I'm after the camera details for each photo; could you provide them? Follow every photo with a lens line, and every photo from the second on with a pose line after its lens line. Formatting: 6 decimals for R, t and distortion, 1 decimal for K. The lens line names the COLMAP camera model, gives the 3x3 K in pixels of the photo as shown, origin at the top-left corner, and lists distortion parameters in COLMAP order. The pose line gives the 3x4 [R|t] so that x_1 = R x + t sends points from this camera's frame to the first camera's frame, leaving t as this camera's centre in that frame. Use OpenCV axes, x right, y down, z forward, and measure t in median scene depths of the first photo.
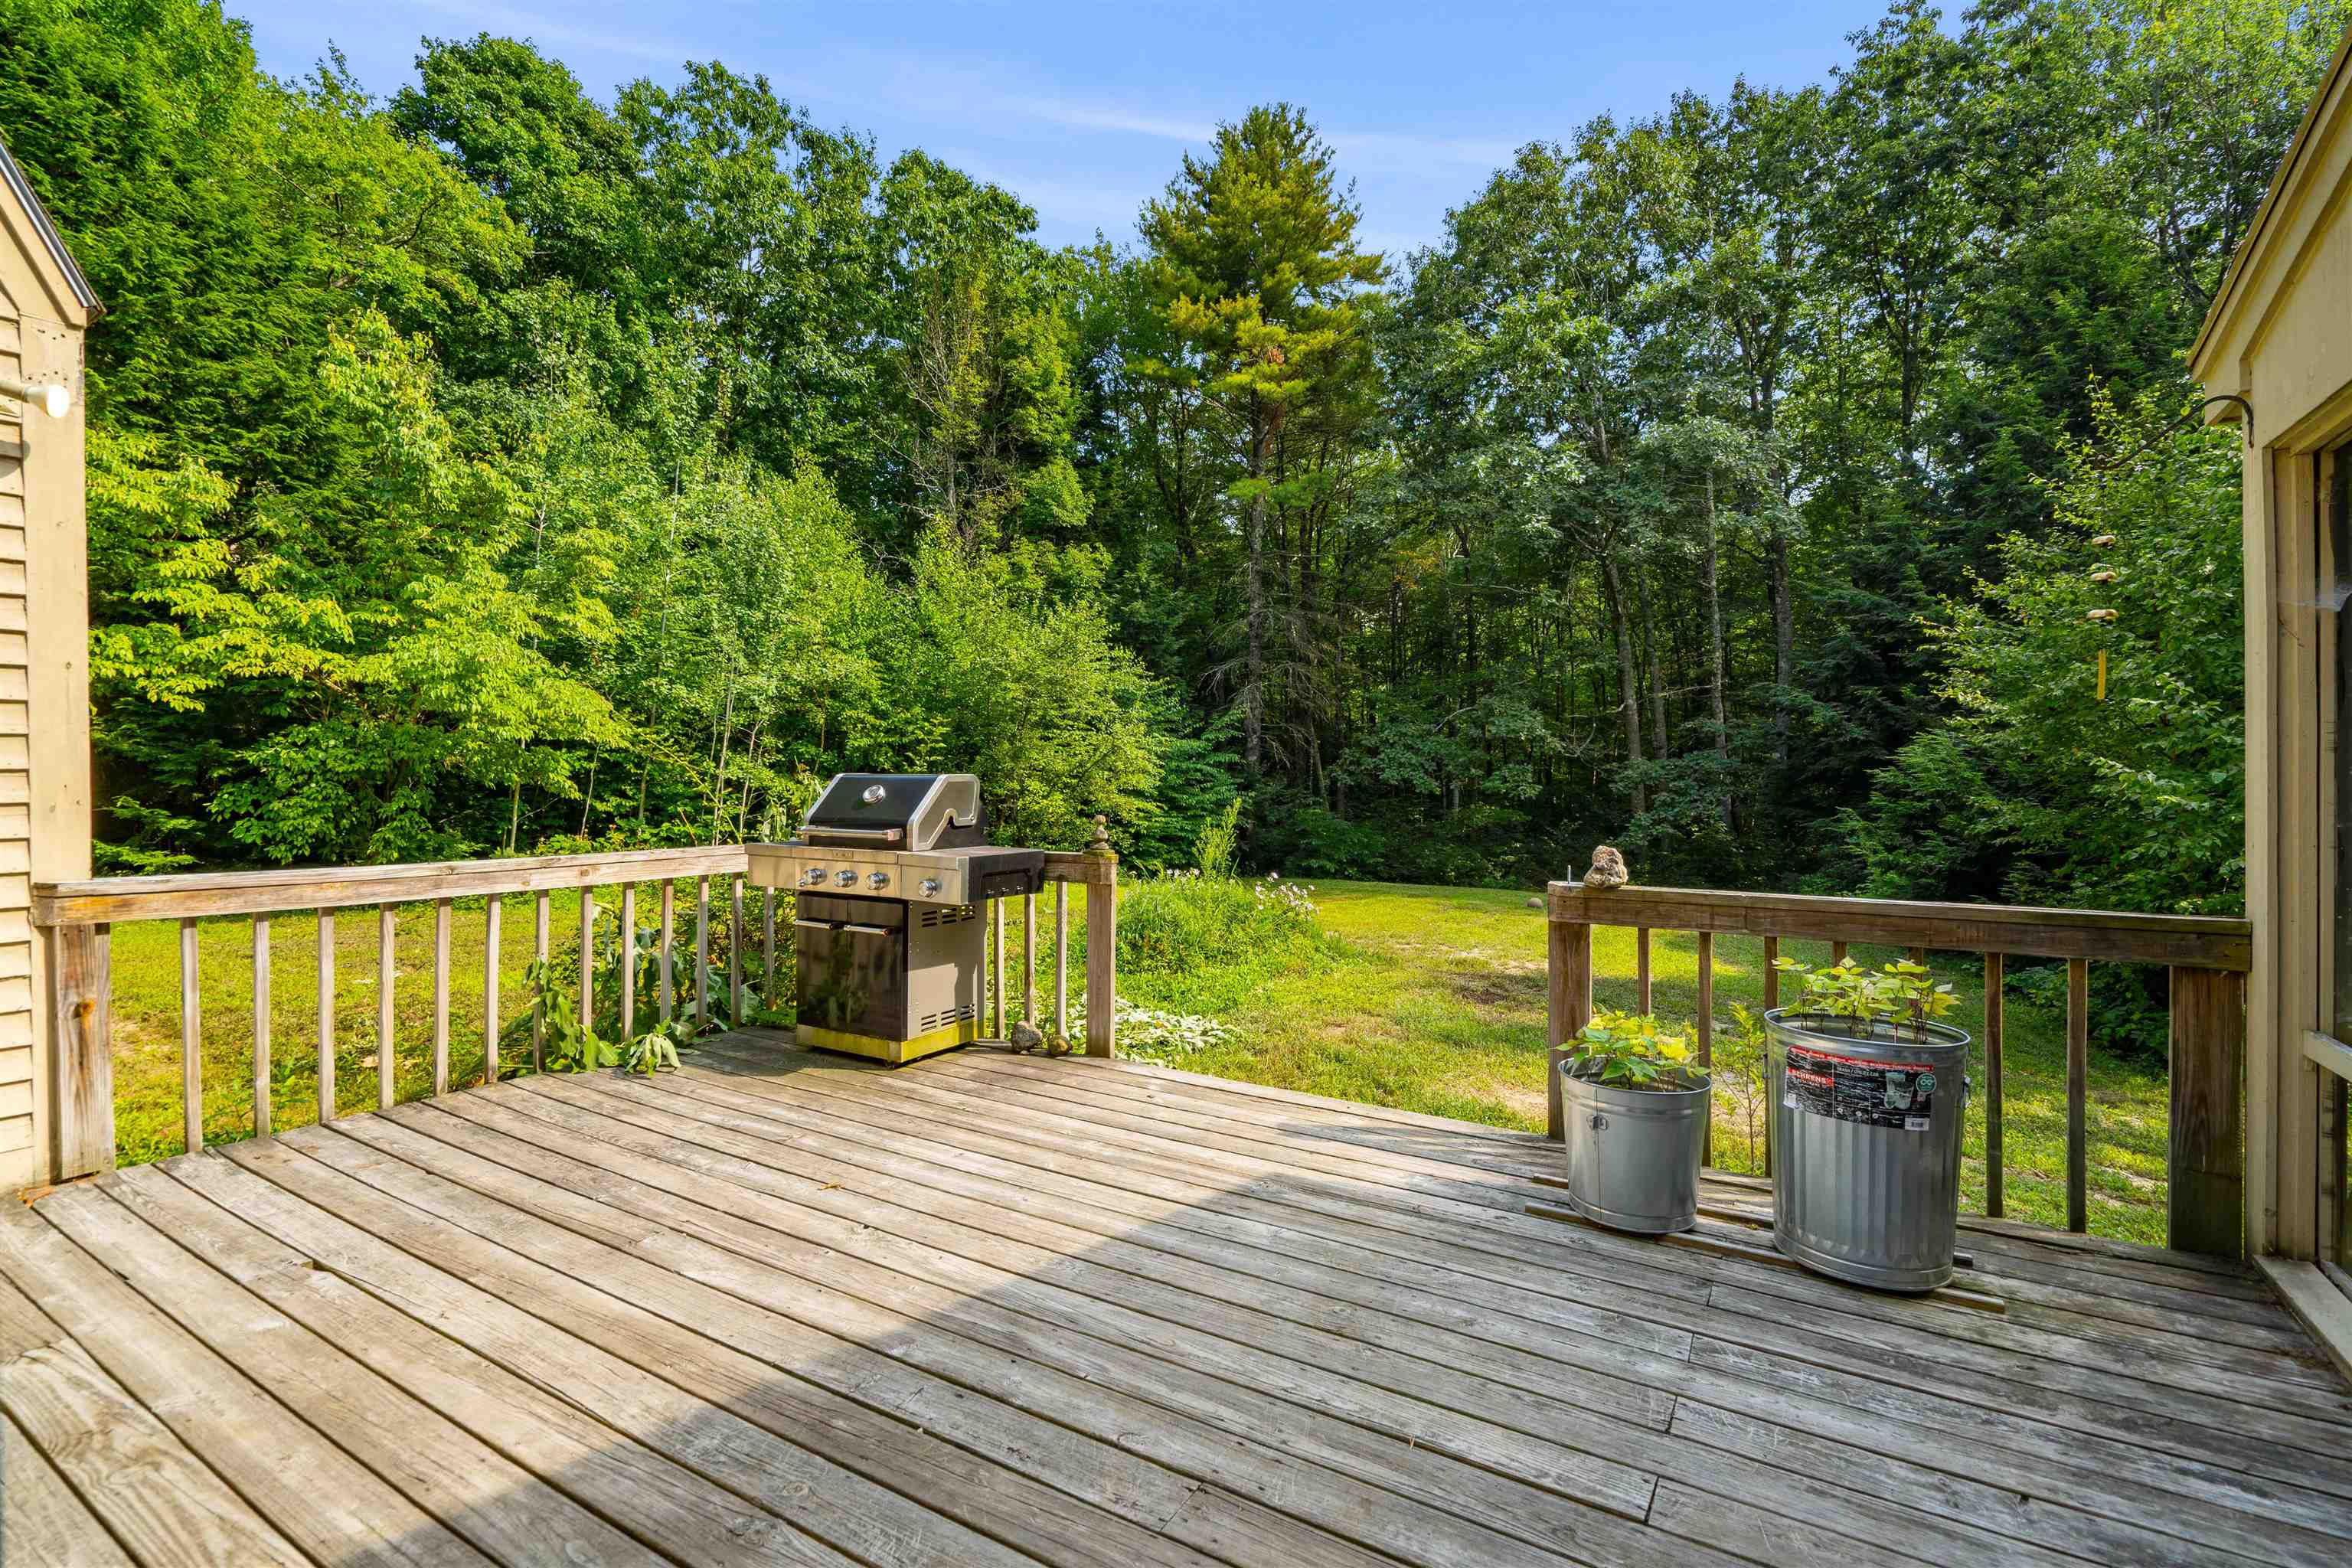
lens RADIAL K [[1087.0, 0, 1176.0], [0, 1087.0, 784.0], [0, 0, 1]] dist [0.001304, 0.000517]
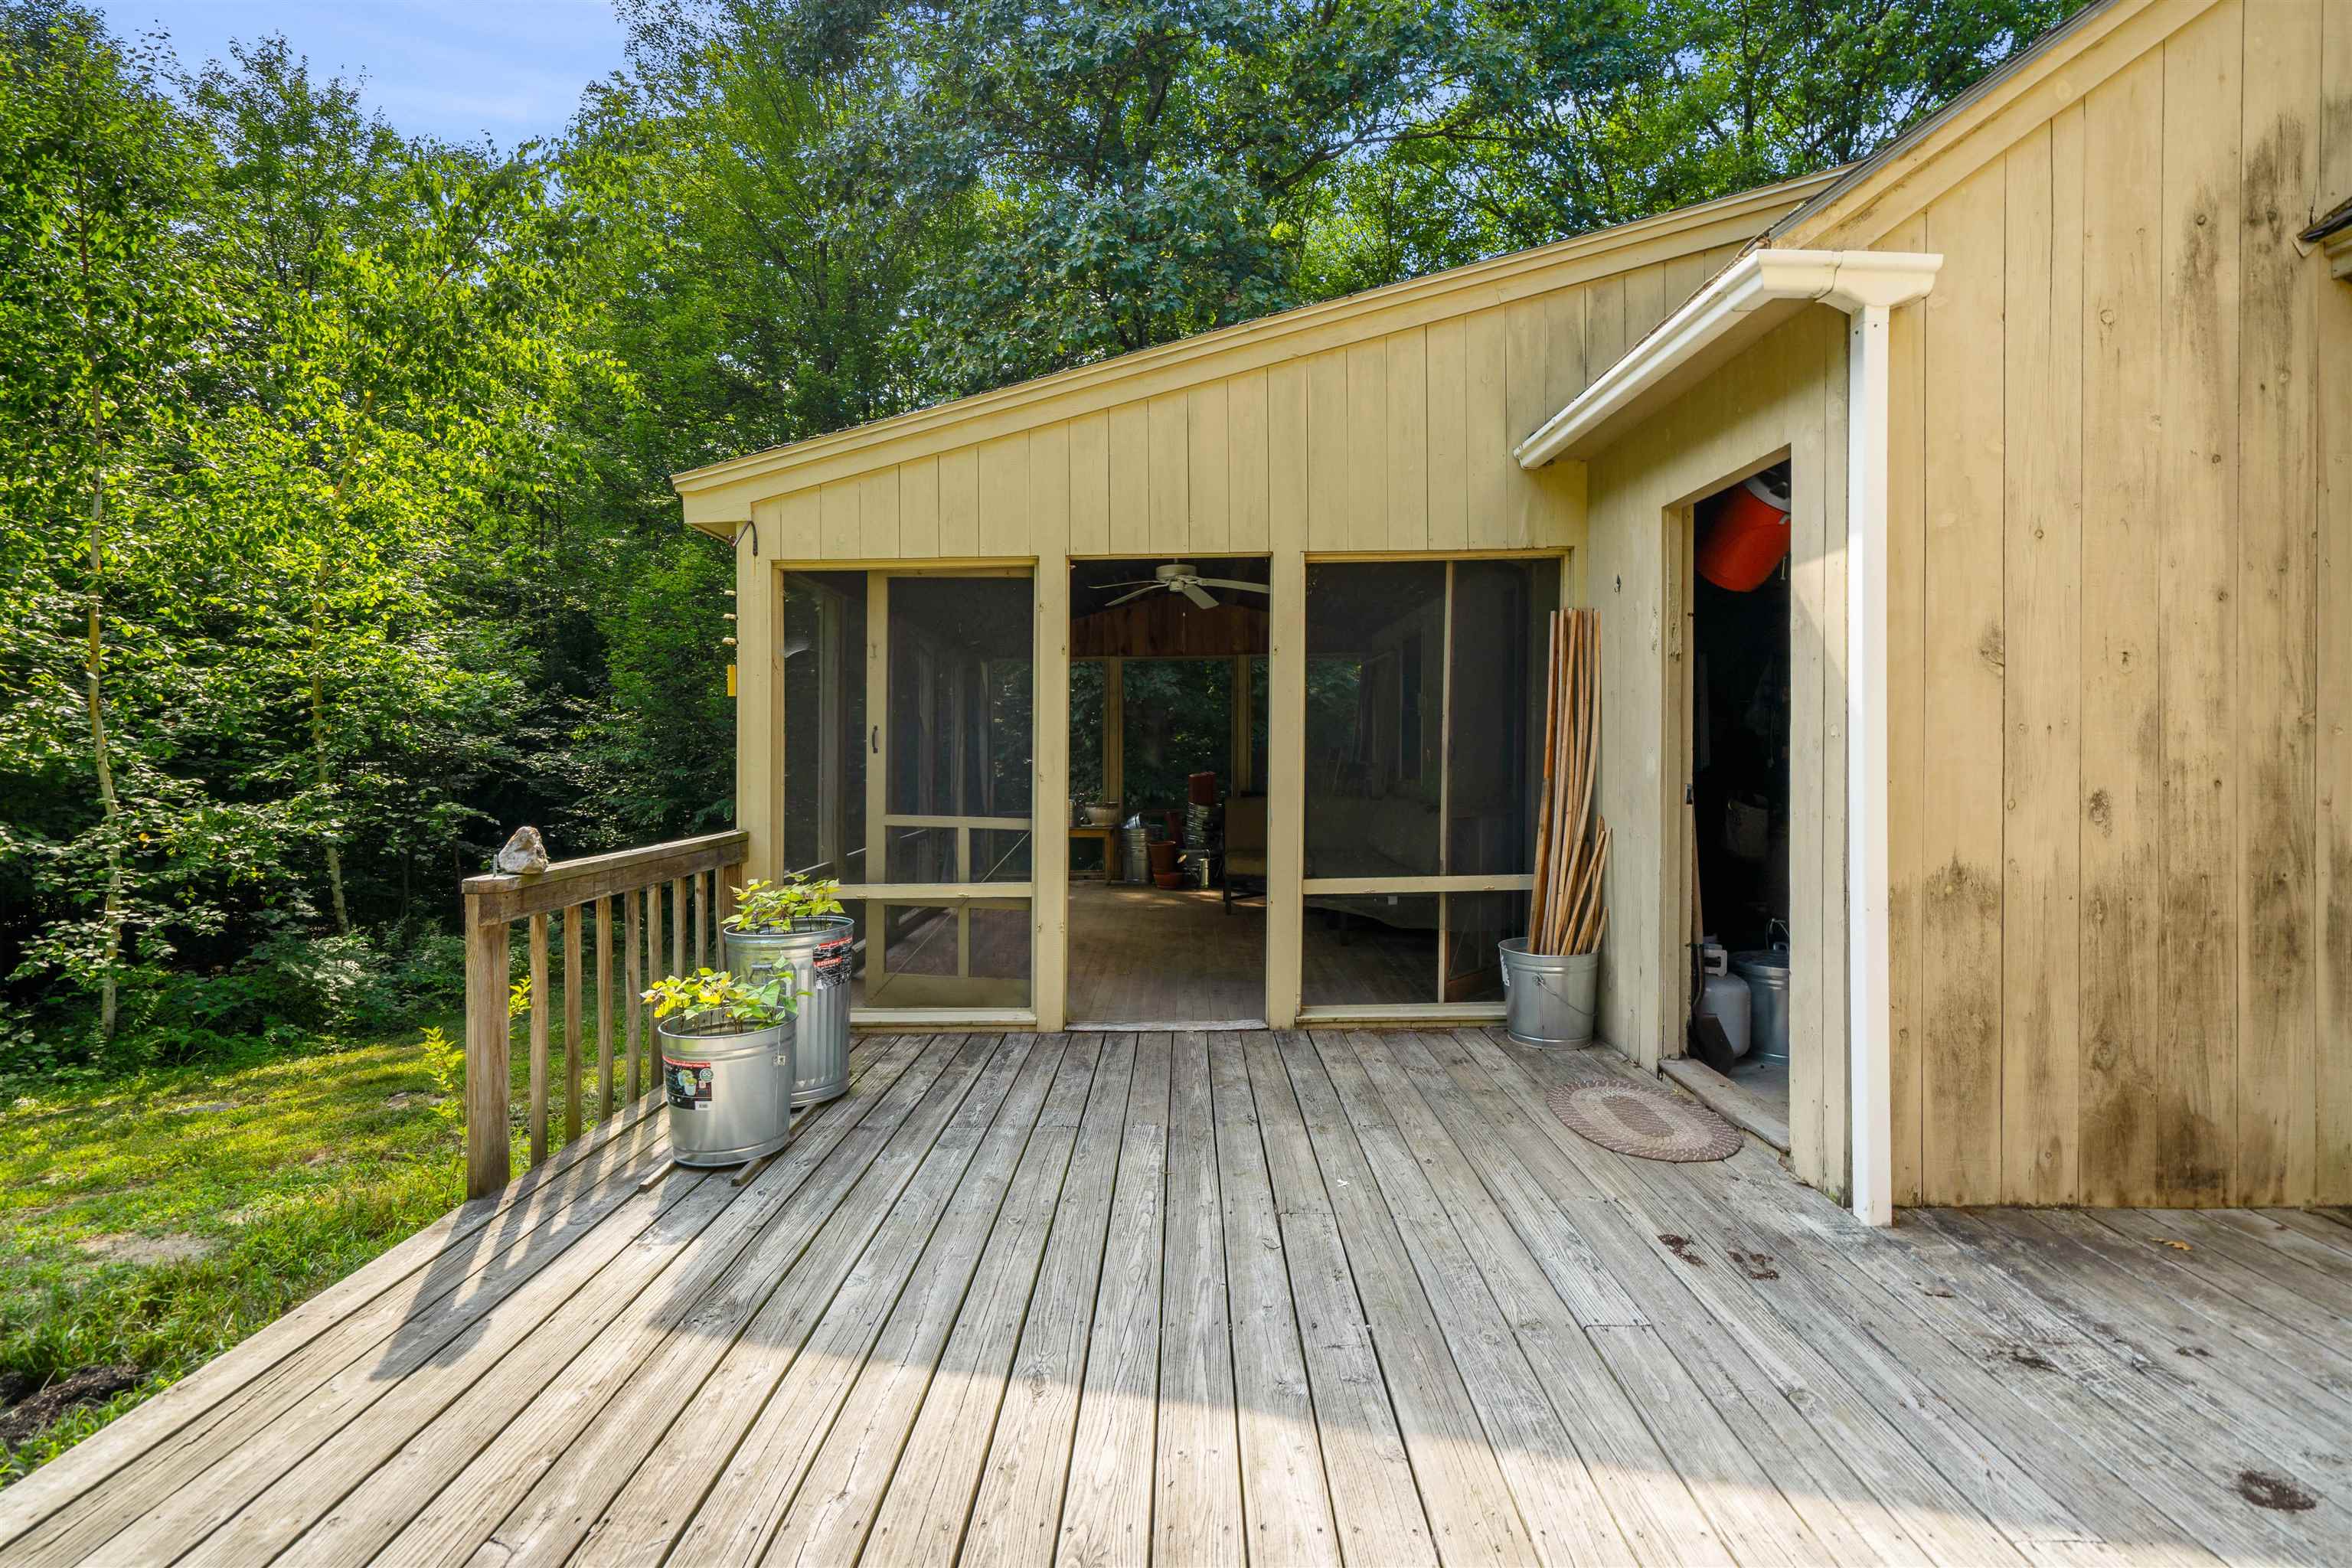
lens RADIAL K [[1079.4, 0, 1168.3], [0, 1079.4, 751.9], [0, 0, 1]] dist [-0.001886, 0.000854]
pose [[-0.515804, -0.003392, 0.856700, -0.575695], [0.008160, 0.999927, 0.008873, -0.007512], [-0.856667, 0.011568, -0.515739, 0.927107]]
